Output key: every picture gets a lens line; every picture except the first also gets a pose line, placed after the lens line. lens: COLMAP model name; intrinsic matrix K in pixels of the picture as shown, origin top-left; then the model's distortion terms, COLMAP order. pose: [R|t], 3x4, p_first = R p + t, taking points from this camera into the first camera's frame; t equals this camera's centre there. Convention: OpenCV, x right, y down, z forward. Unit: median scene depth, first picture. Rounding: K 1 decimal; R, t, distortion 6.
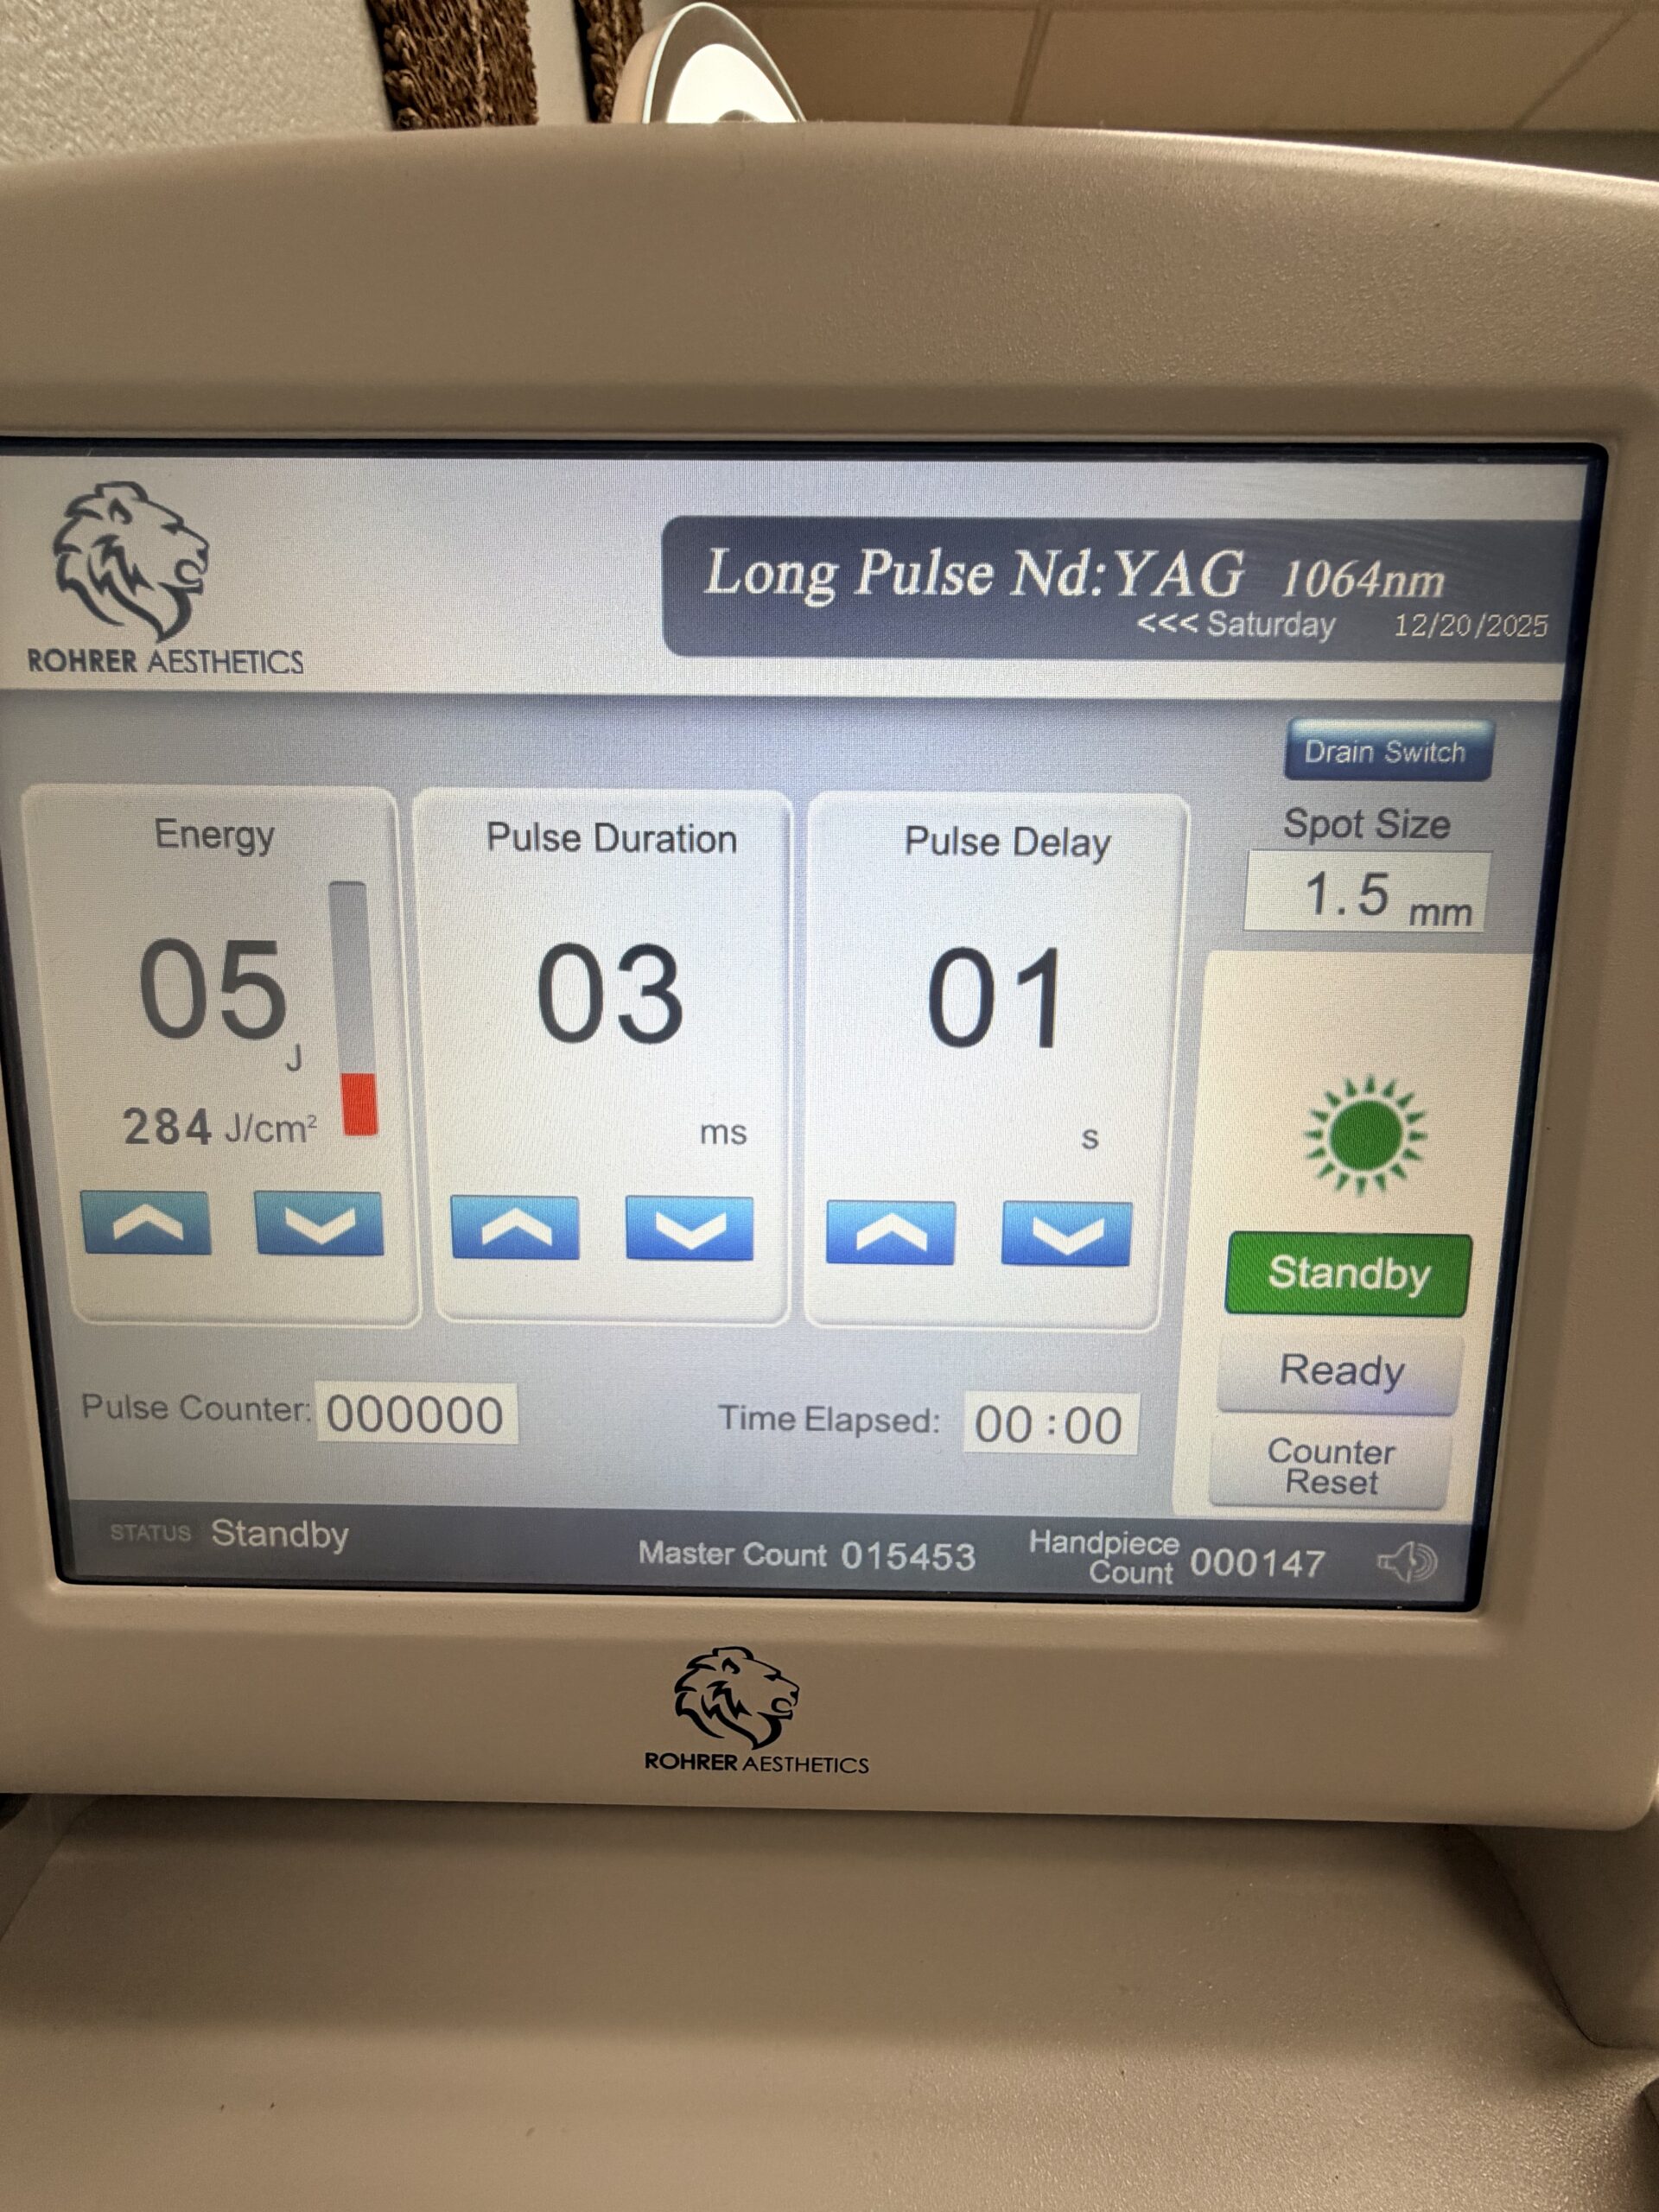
lens RADIAL K [[884.3, 0, 832.0], [0, 884.3, 1098.8], [0, 0, 1]] dist [0.000026, 0.000289]
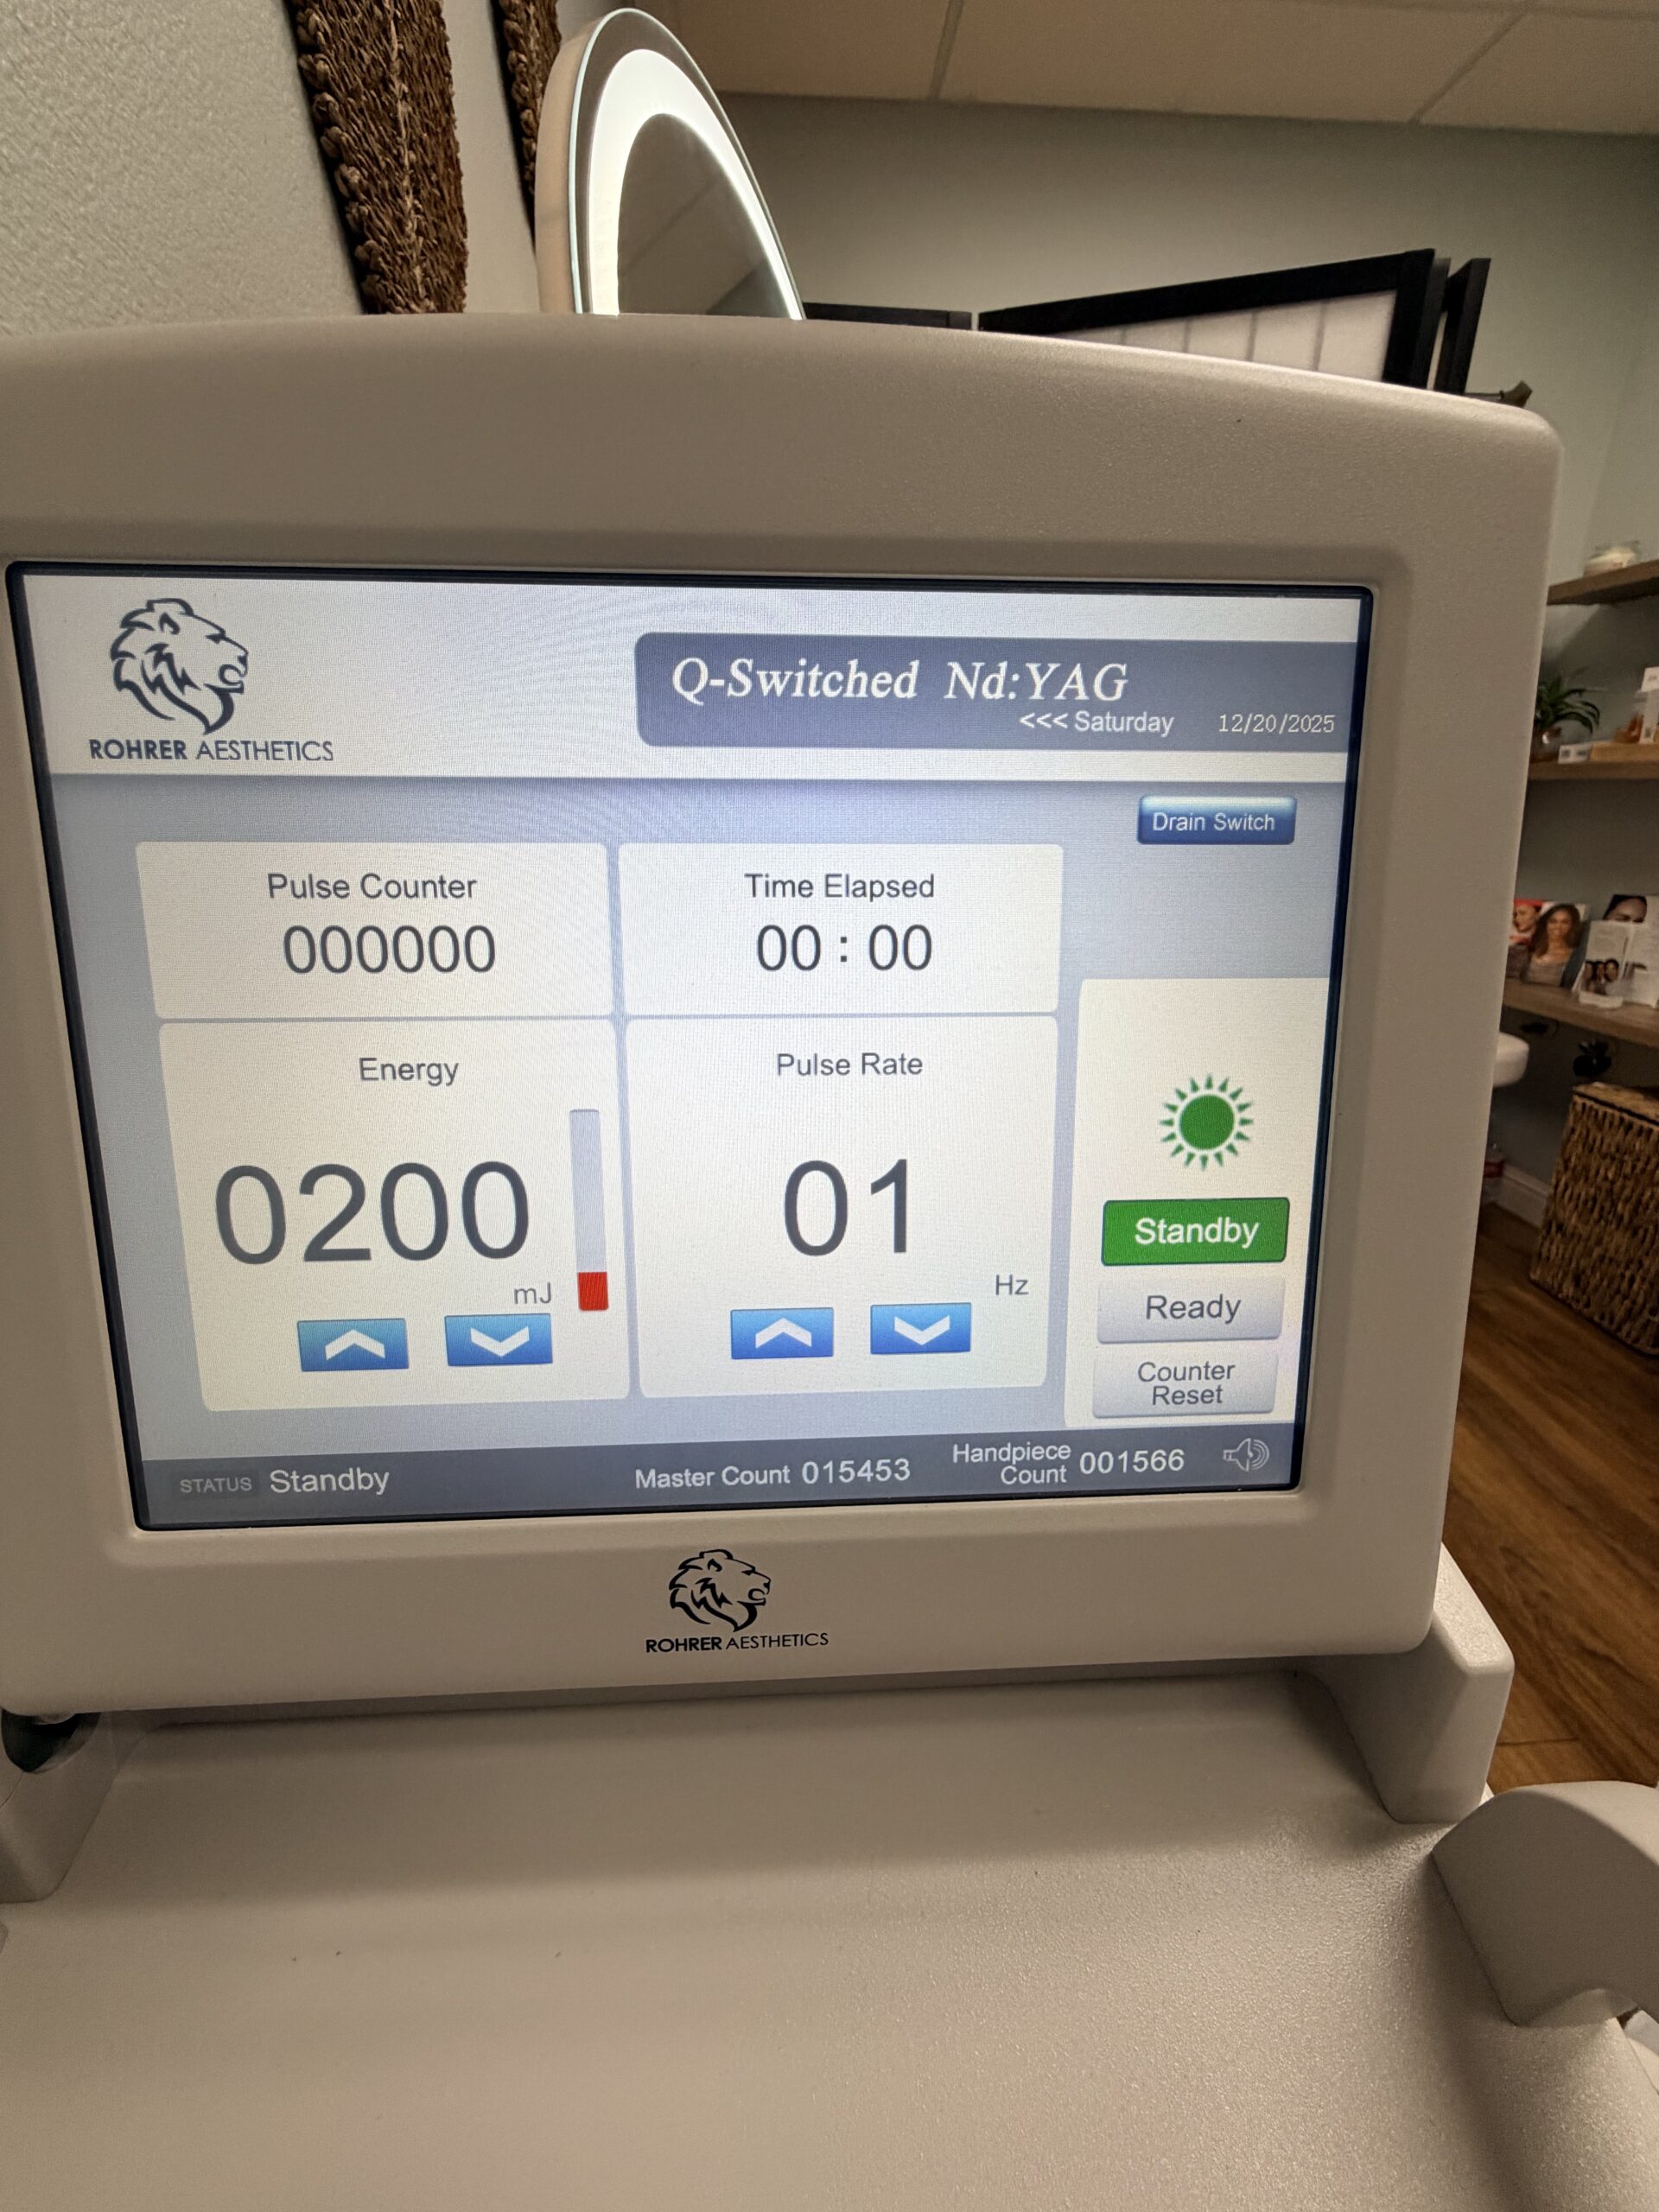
lens RADIAL K [[884.3, 0, 832.5], [0, 884.3, 1098.3], [0, 0, 1]] dist [0.000026, 0.000289]
pose [[0.997696, -0.025351, 0.062929, -0.011390], [0.023677, 0.999350, 0.027198, -0.038981], [-0.063578, -0.025645, 0.997647, -0.224868]]
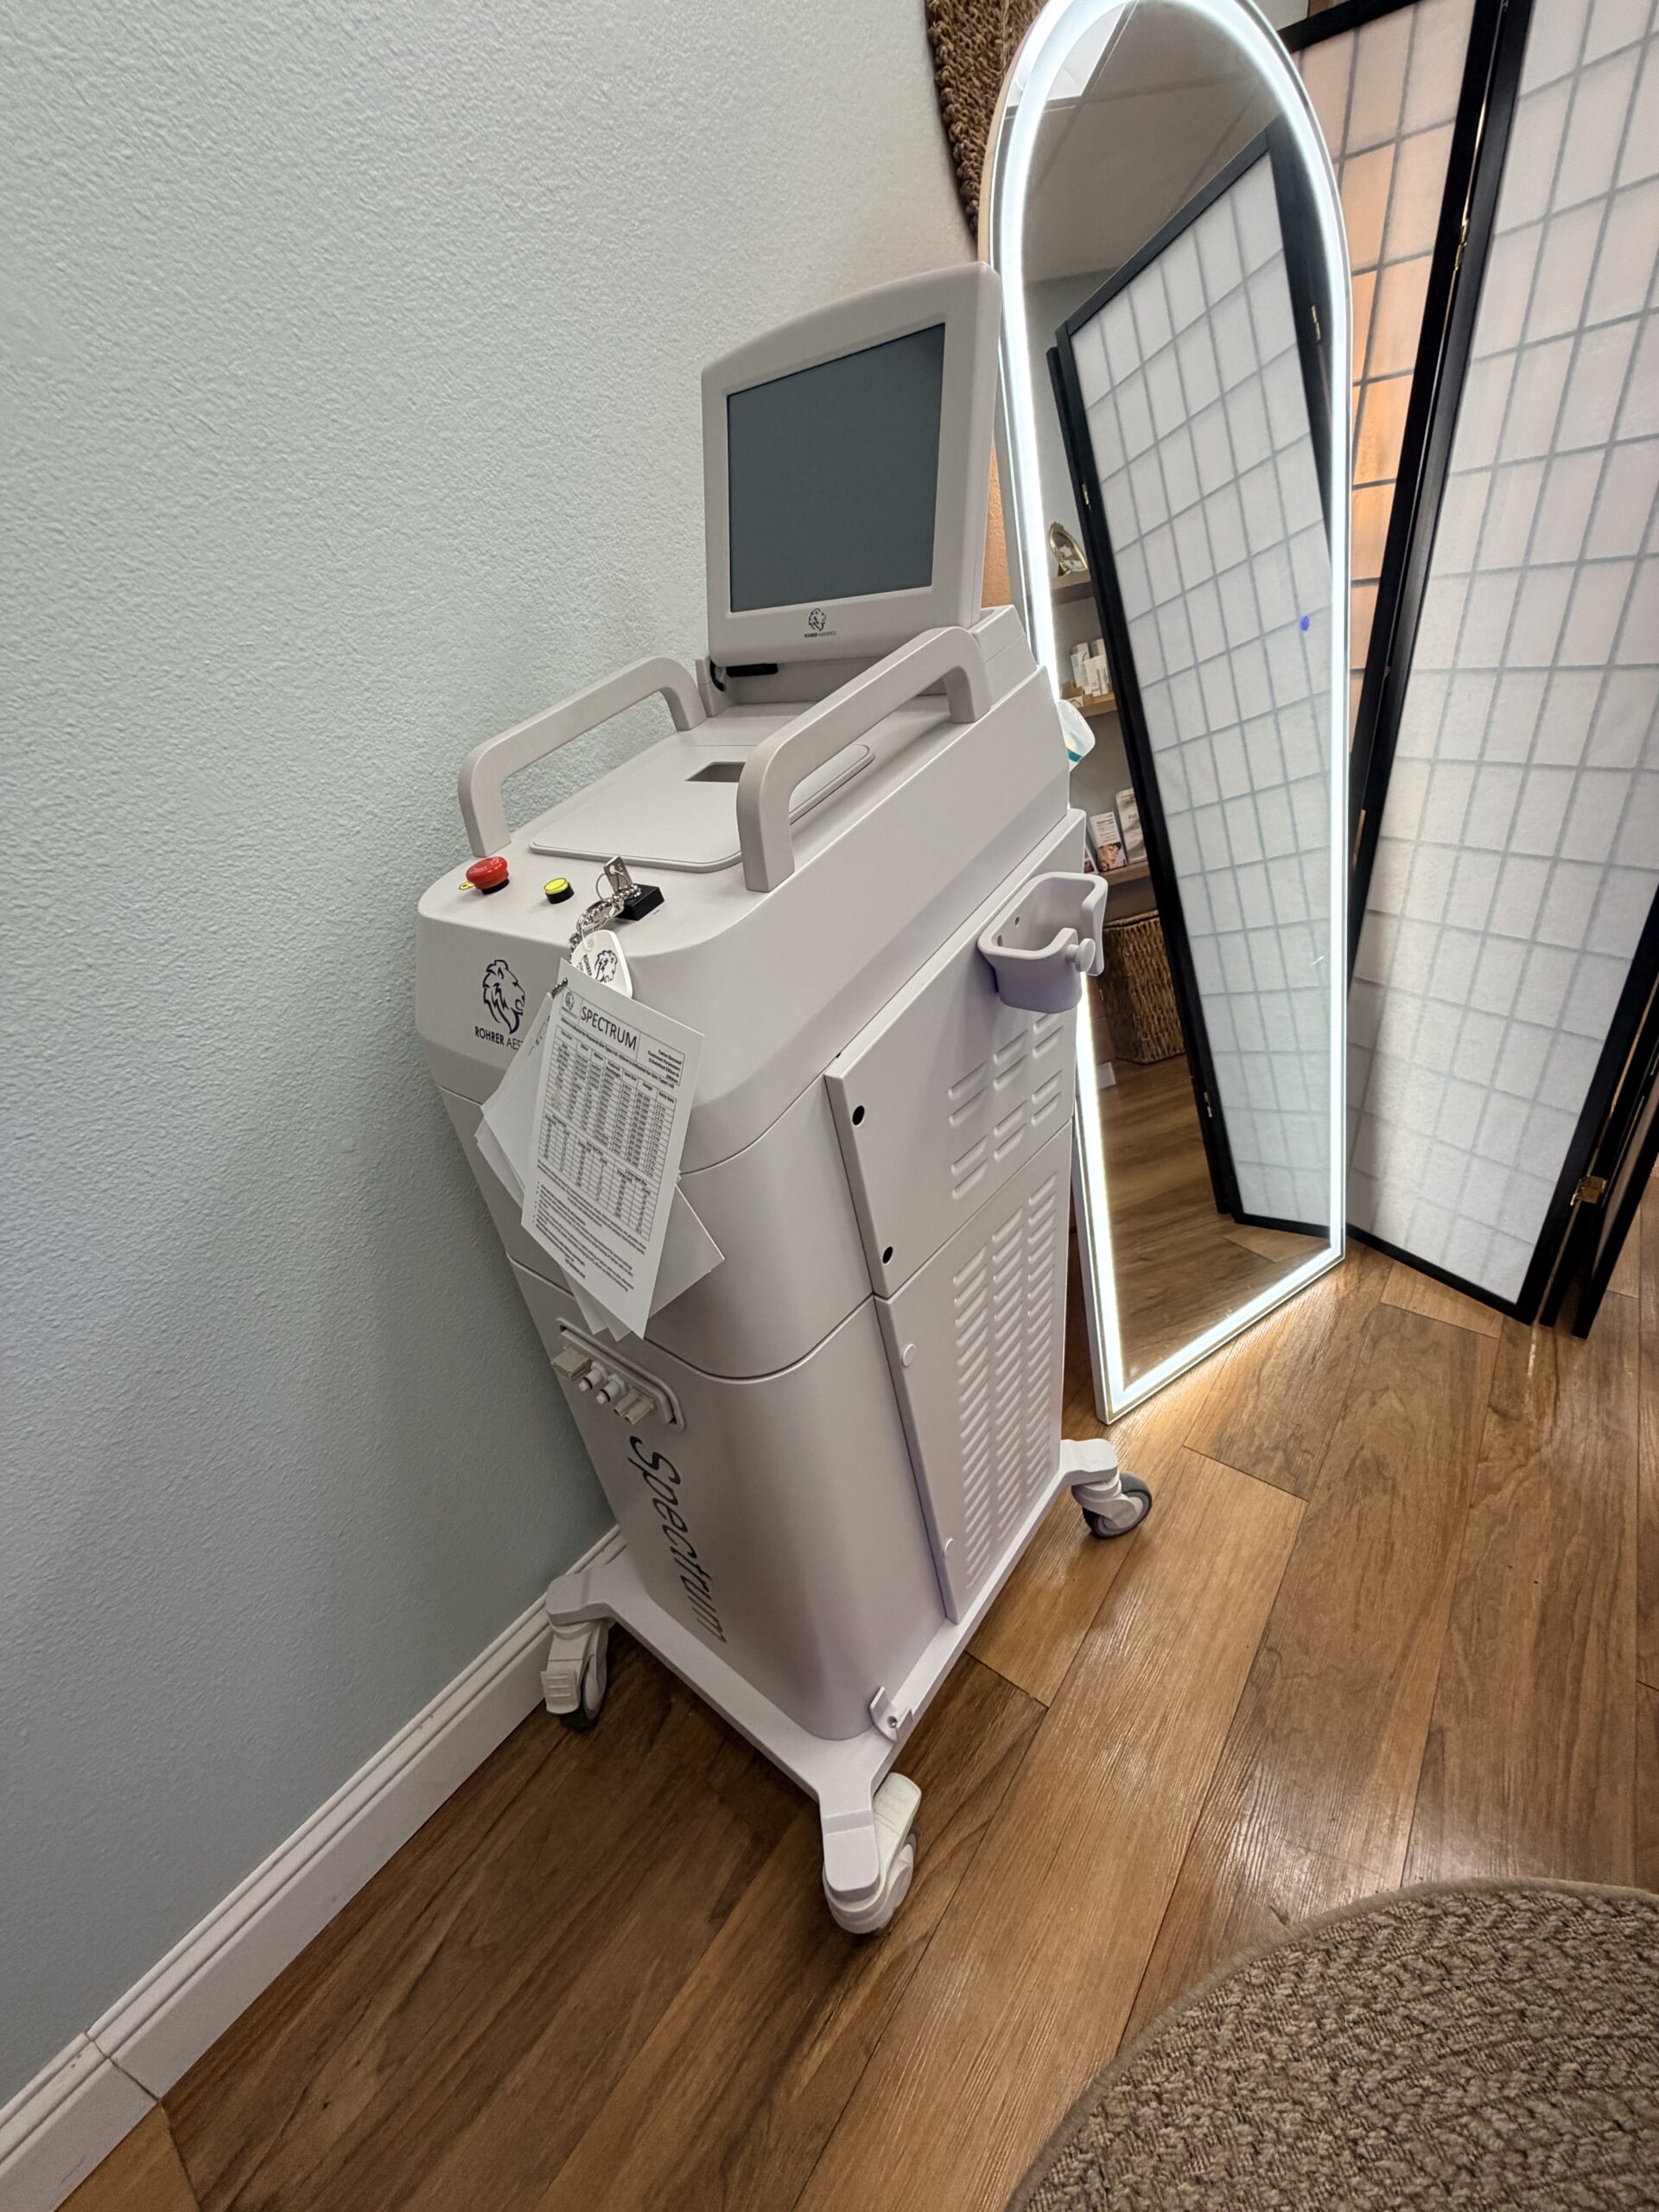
lens RADIAL K [[884.3, 0, 832.4], [0, 884.3, 1099.3], [0, 0, 1]] dist [0.000026, 0.000289]
pose [[0.780183, 0.217681, -0.586455, 3.866248], [-0.095806, 0.968021, 0.231856, 2.337577], [0.618171, -0.124704, 0.776088, -3.750893]]
